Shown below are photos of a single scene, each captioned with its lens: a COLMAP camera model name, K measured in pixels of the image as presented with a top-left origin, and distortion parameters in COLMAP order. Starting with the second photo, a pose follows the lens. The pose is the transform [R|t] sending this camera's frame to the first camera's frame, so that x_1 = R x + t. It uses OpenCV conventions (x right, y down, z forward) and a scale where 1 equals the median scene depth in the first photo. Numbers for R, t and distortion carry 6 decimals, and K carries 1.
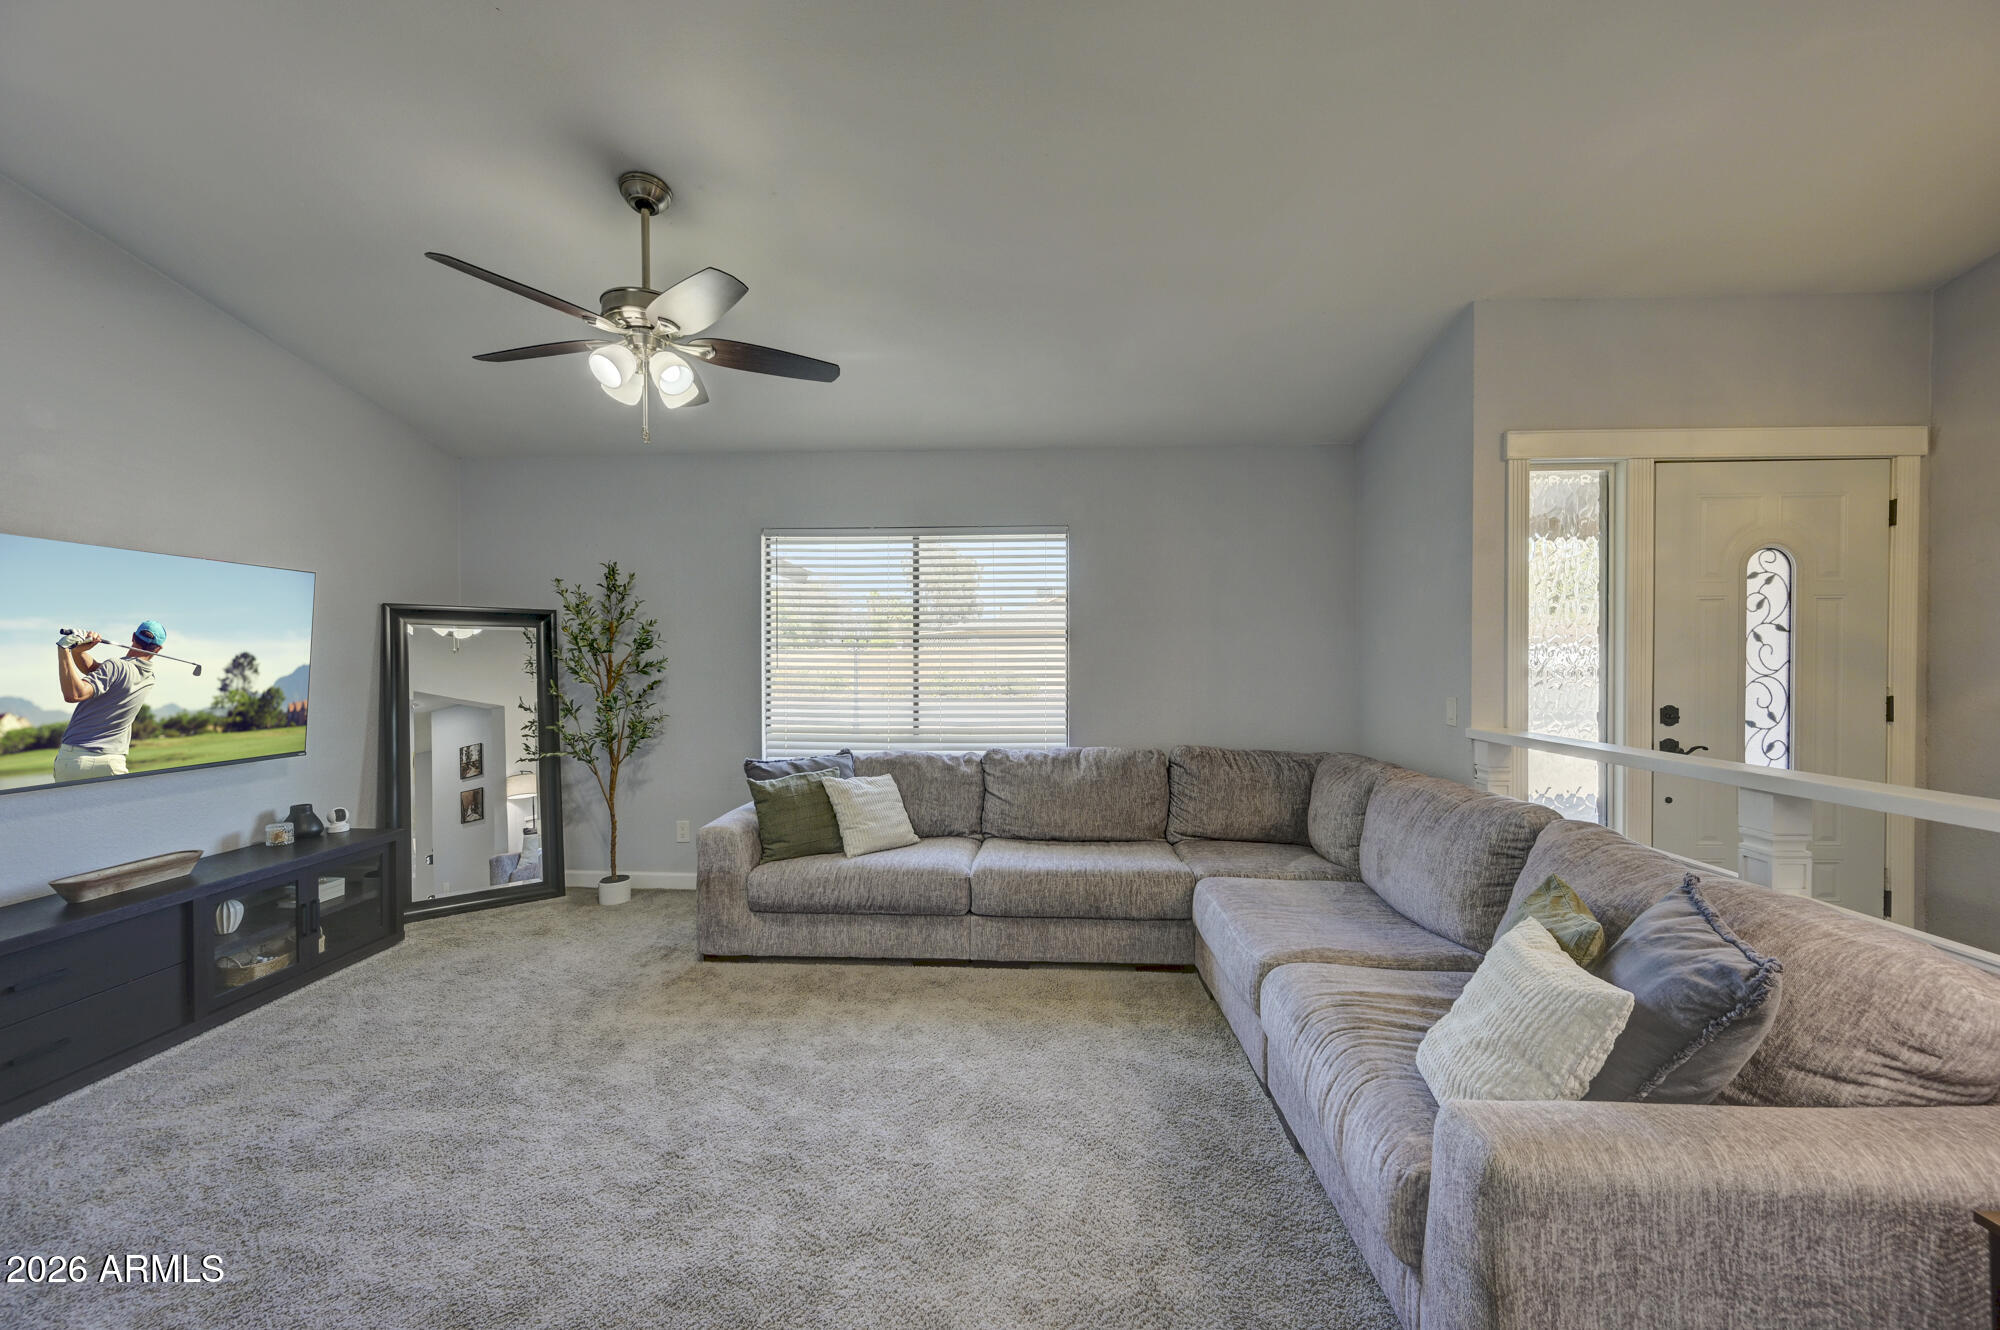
lens RADIAL K [[786.3, 0, 1004.8], [0, 786.3, 659.7], [0, 0, 1]] dist [-0.006260, -0.000544]
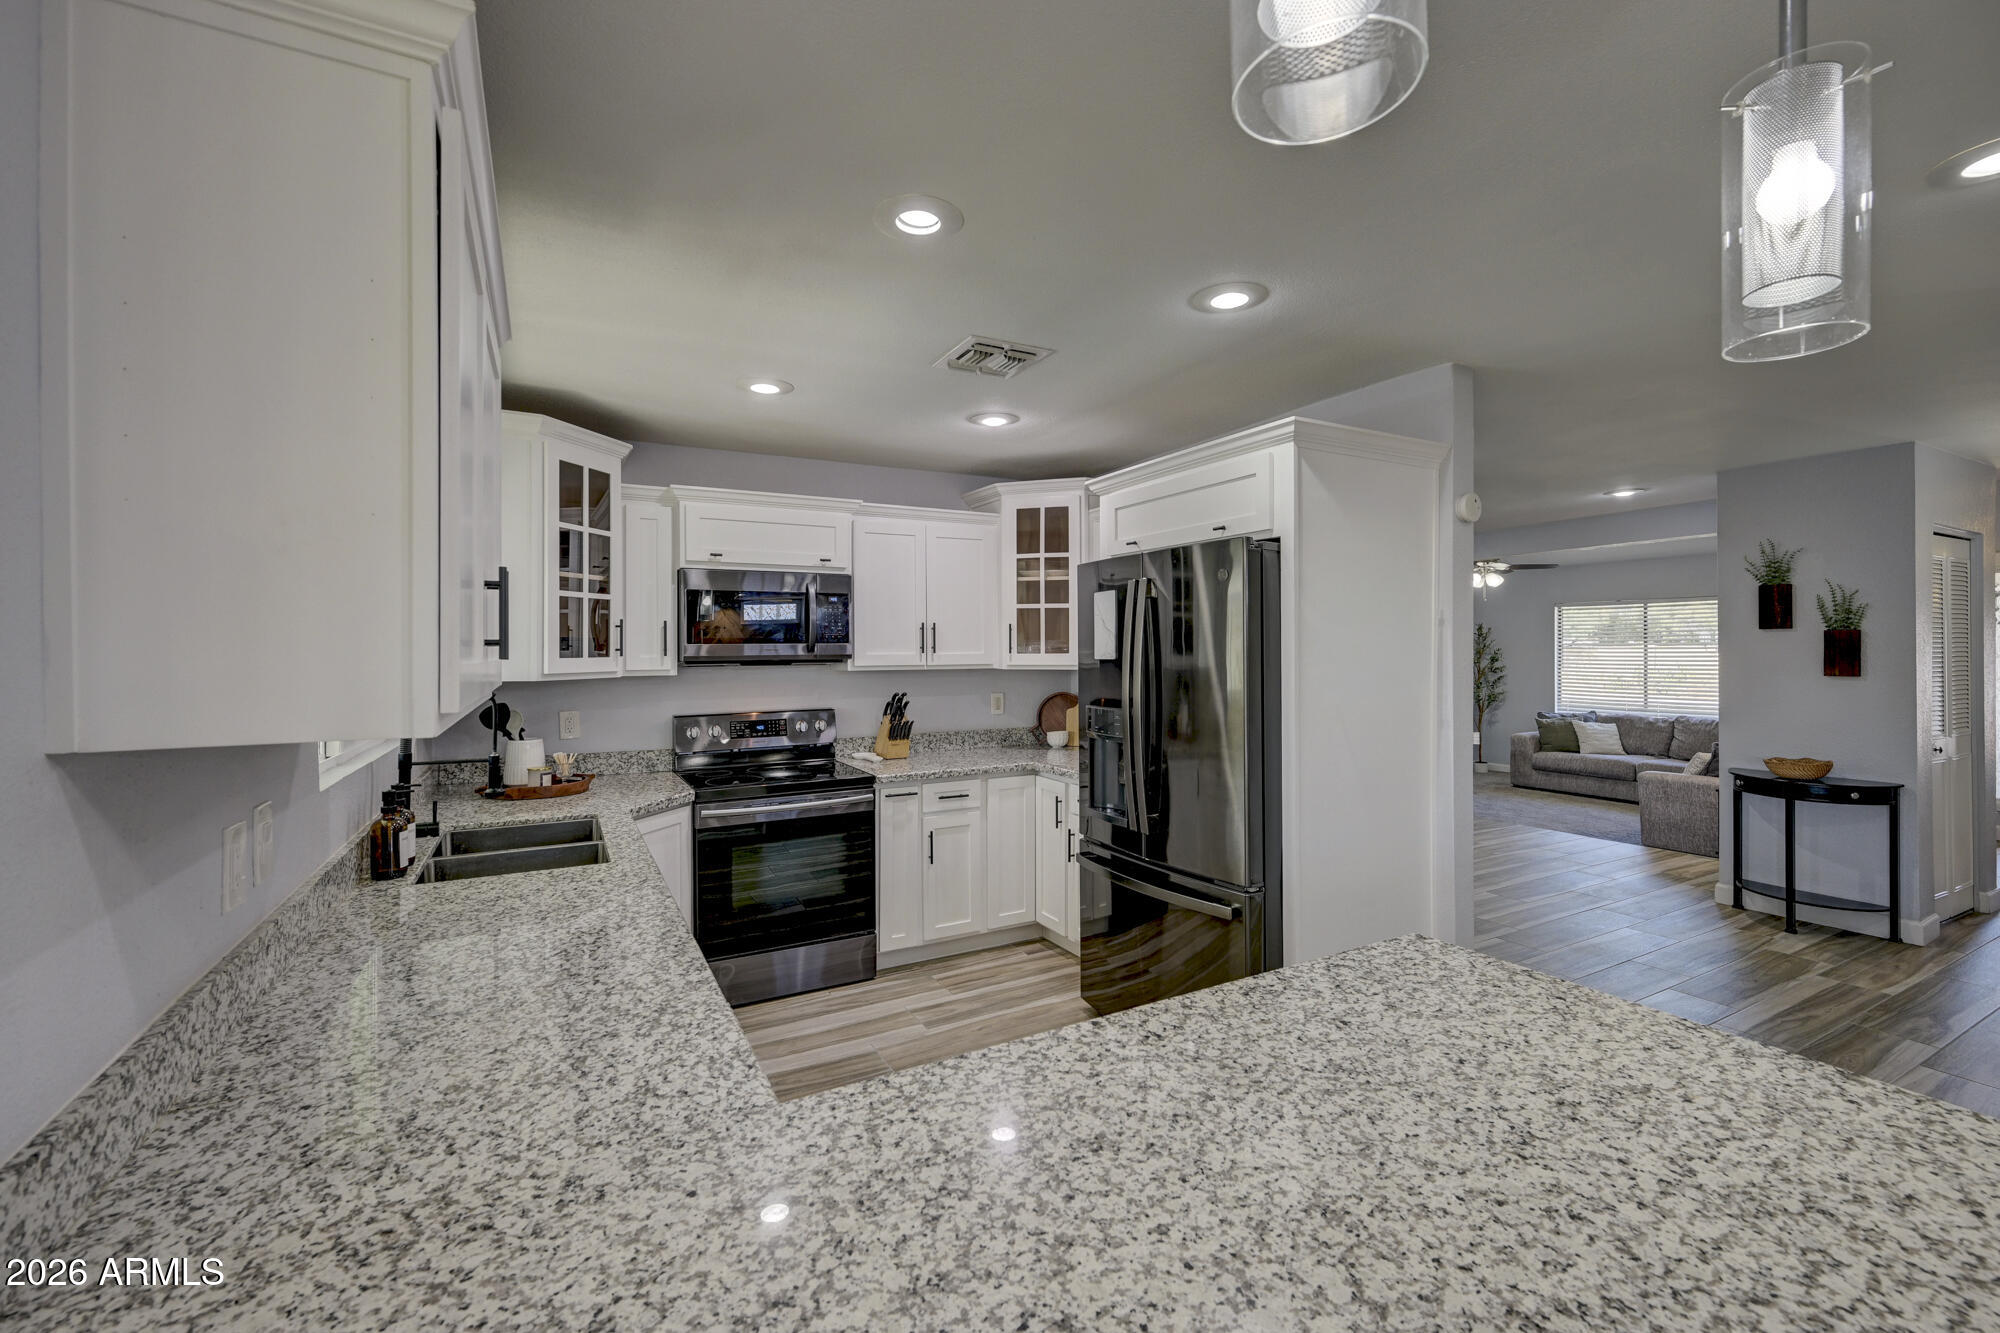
lens RADIAL K [[828.0, 0, 1001.6], [0, 828.0, 656.5], [0, 0, 1]] dist [-0.001829, -0.000077]
pose [[0.525226, 0.005524, -0.850945, 0.872153], [-0.005310, 0.999981, 0.003214, -0.030523], [0.850946, 0.002831, 0.525245, -1.546505]]
